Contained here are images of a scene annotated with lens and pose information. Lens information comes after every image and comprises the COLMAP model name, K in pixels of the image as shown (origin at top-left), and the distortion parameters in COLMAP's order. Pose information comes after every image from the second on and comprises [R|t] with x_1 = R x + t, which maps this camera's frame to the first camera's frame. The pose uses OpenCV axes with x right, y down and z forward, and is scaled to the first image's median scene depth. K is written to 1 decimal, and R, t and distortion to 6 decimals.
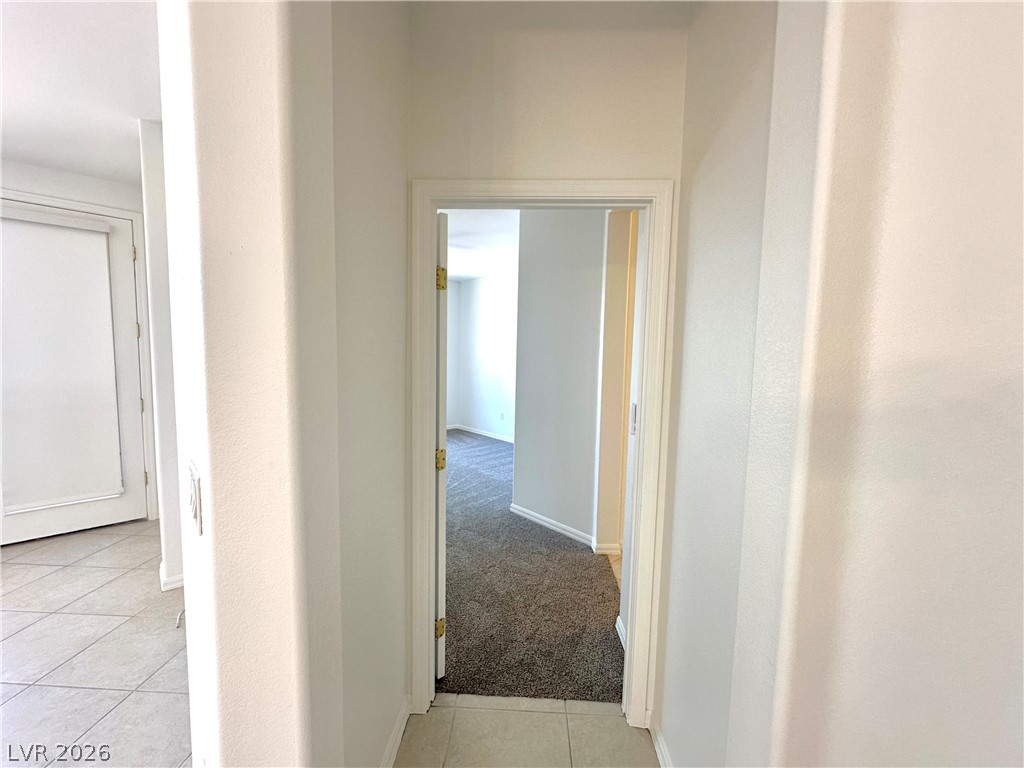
lens RADIAL K [[410.8, 0, 512.0], [0, 410.8, 385.1], [0, 0, 1]] dist [-0.000205, 0.000279]
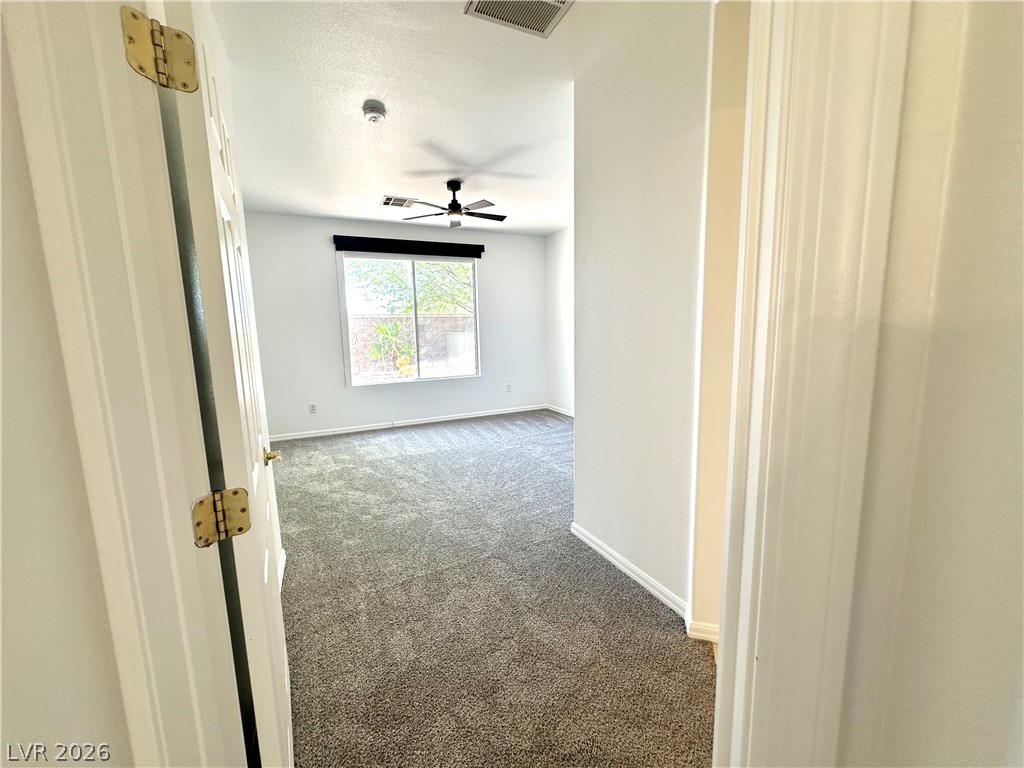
lens RADIAL K [[410.8, 0, 512.7], [0, 410.8, 384.8], [0, 0, 1]] dist [-0.000205, 0.000279]
pose [[0.956112, -0.002837, -0.292987, 0.129127], [0.019747, 0.998303, 0.054774, 0.016262], [0.292334, -0.058156, 0.954546, 0.372556]]
